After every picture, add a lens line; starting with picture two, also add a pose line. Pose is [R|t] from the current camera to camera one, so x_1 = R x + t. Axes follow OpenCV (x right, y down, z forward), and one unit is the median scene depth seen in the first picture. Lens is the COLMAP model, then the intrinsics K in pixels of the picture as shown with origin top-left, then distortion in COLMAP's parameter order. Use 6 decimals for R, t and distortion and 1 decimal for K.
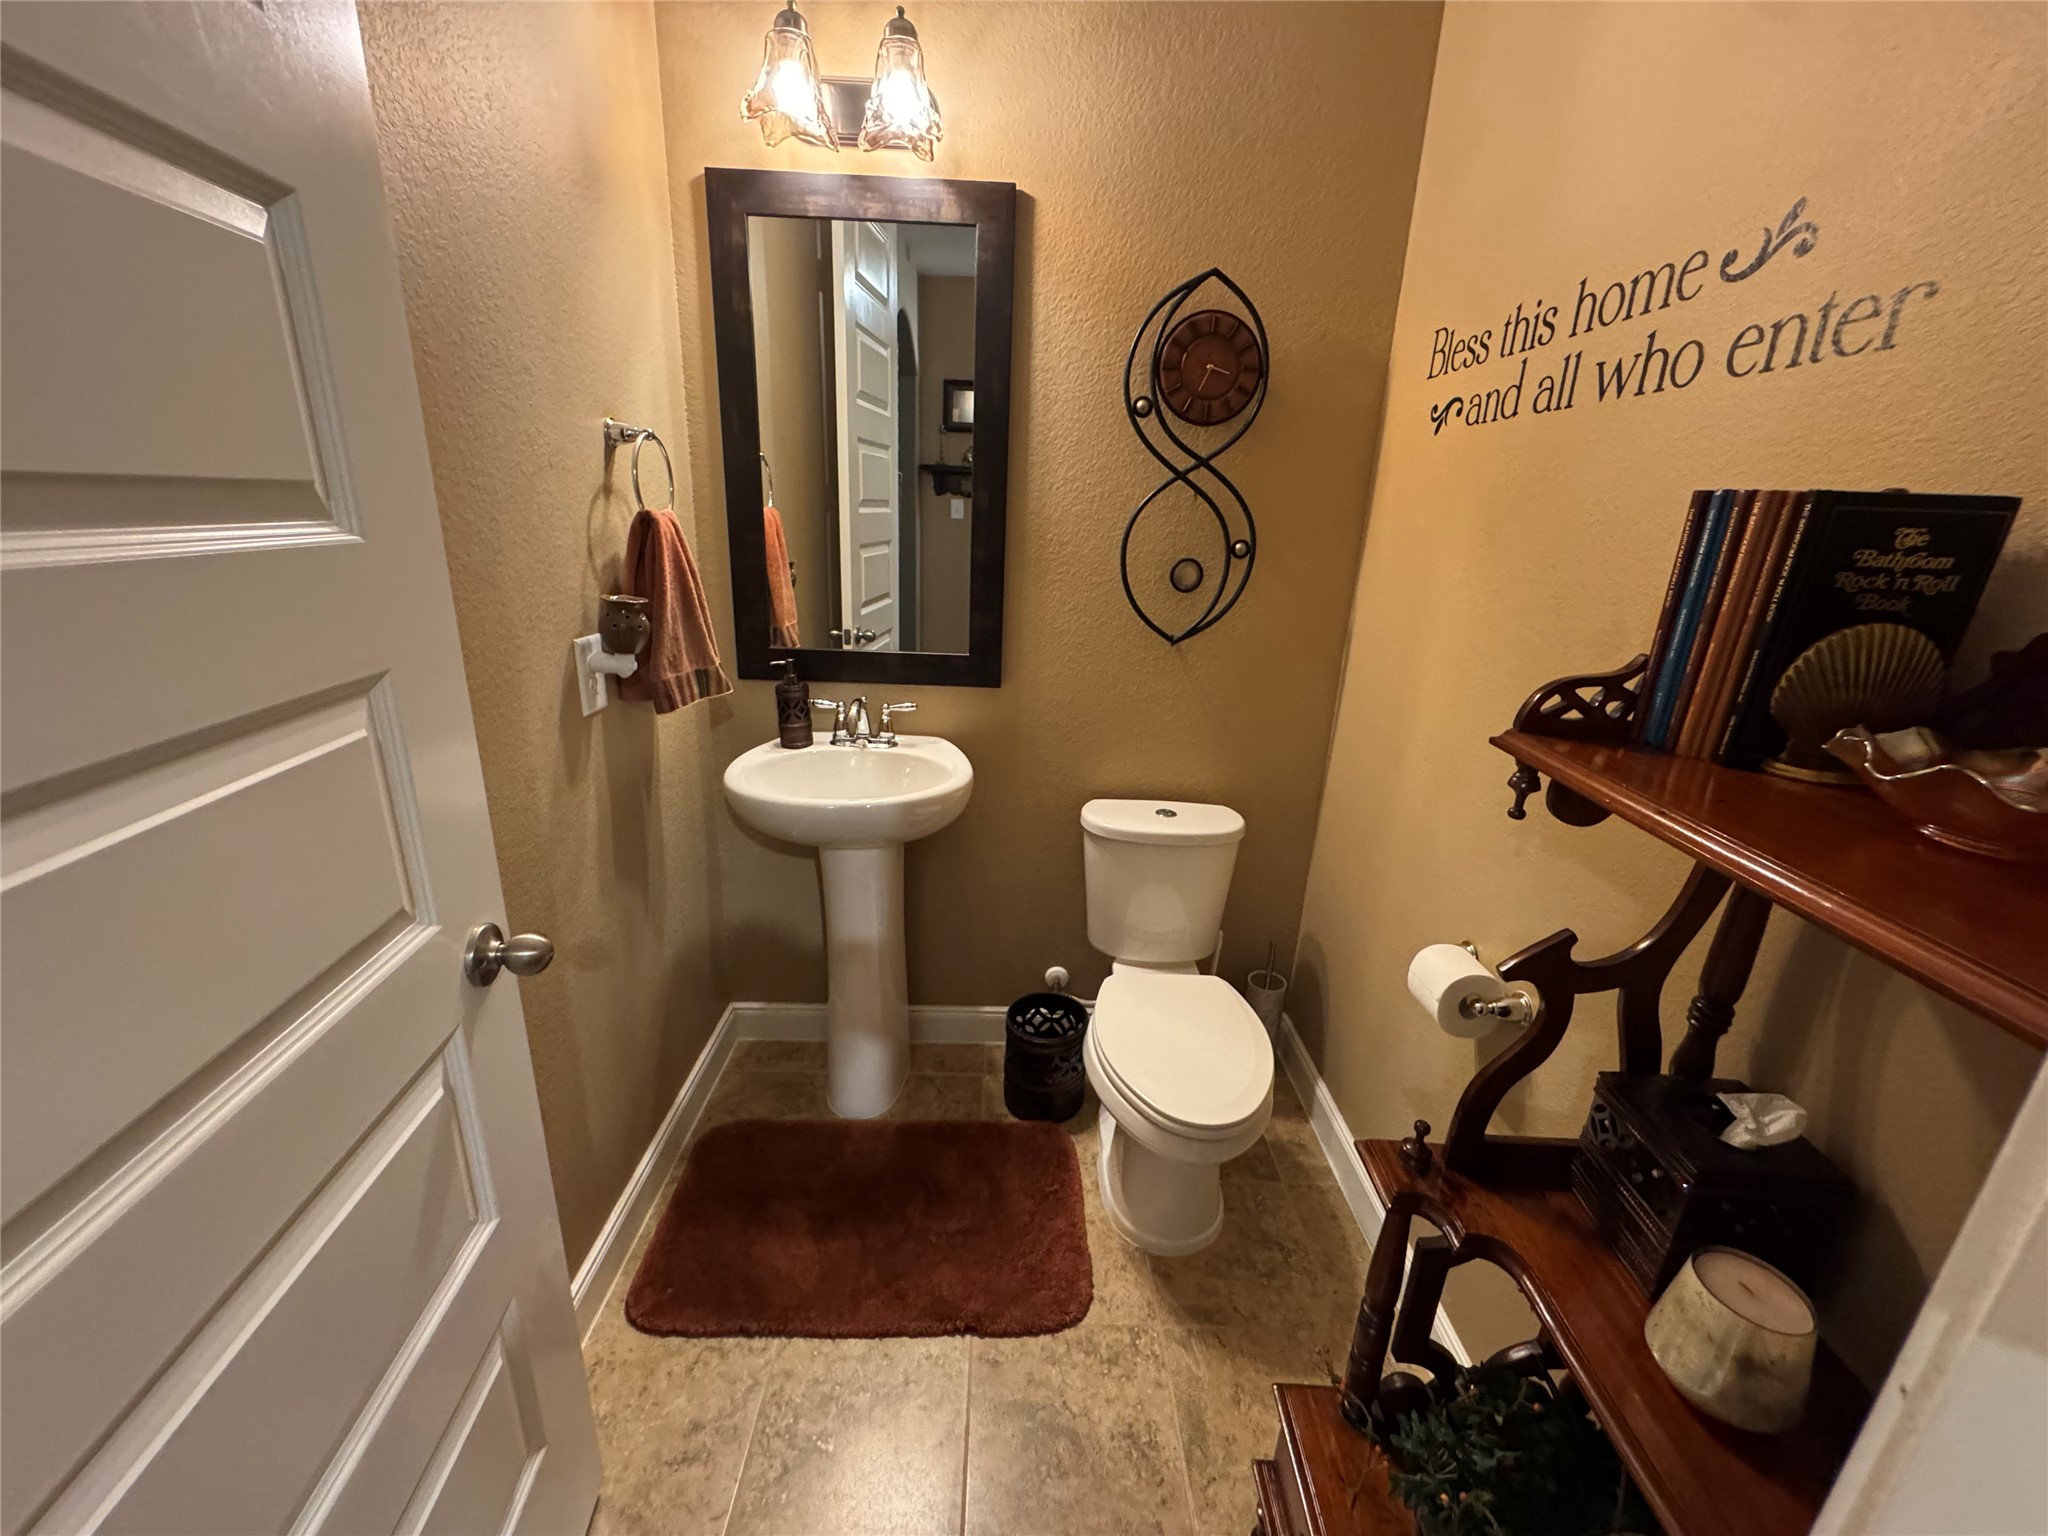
lens RADIAL K [[821.7, 0, 1030.6], [0, 821.7, 768.3], [0, 0, 1]] dist [-0.003498, -0.000329]
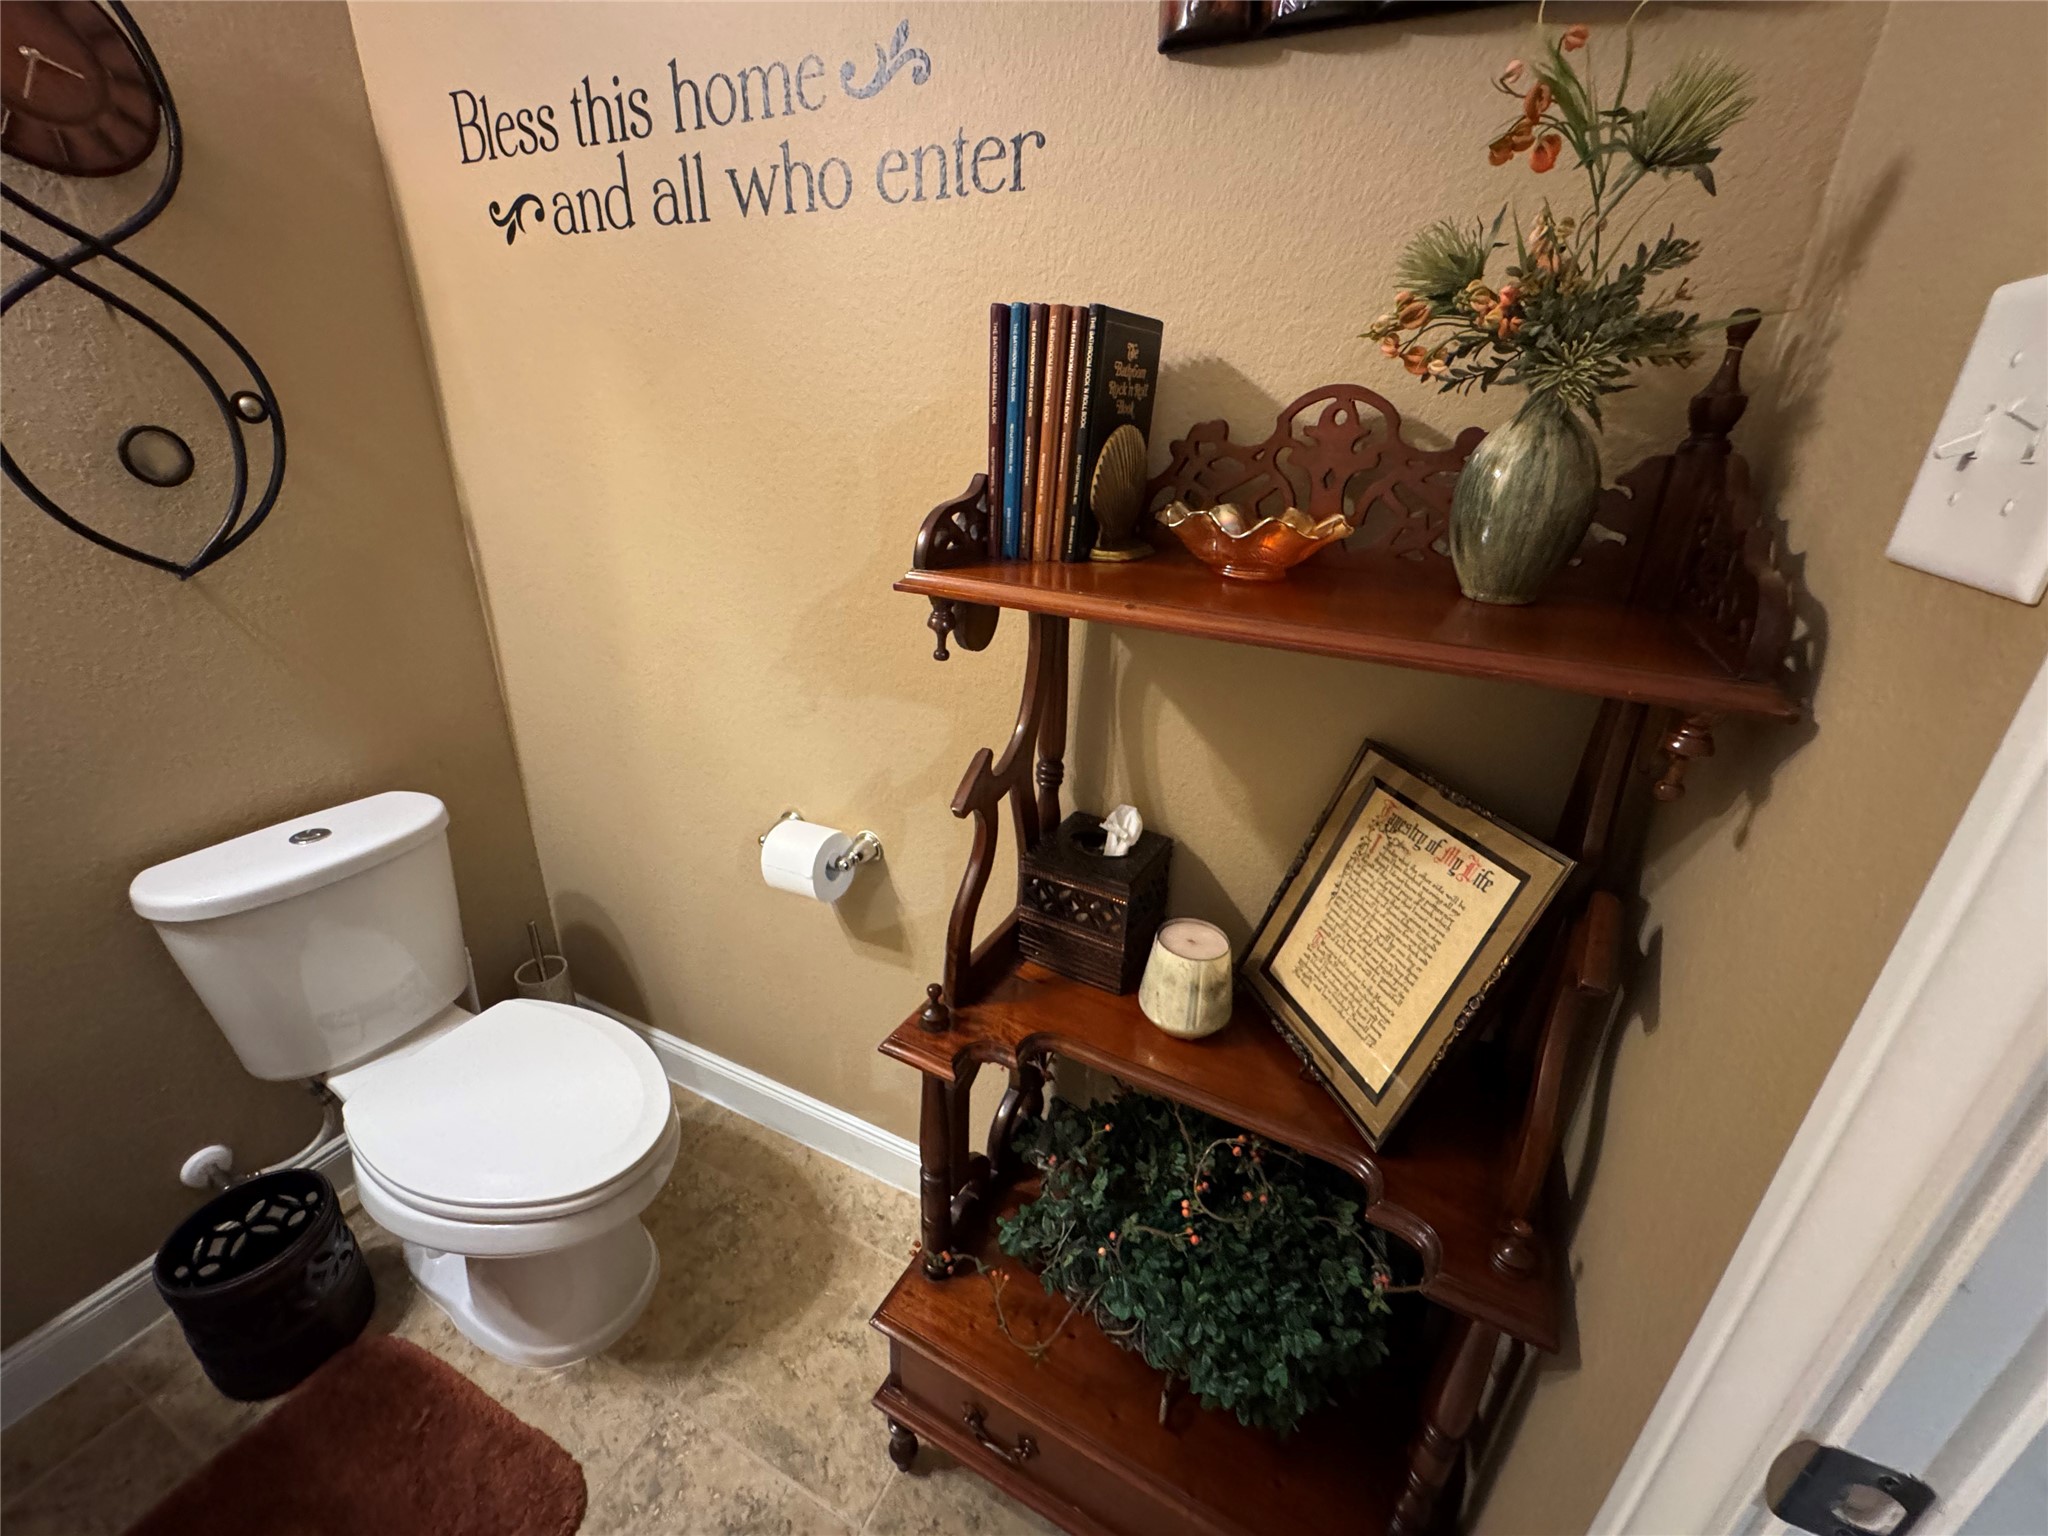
lens RADIAL K [[821.7, 0, 1030.6], [0, 821.7, 768.3], [0, 0, 1]] dist [-0.003498, -0.000329]
pose [[0.450128, -0.373051, 0.811306, -0.127051], [0.261398, 0.923802, 0.279750, -0.041469], [-0.853848, 0.086151, 0.513344, 0.267881]]
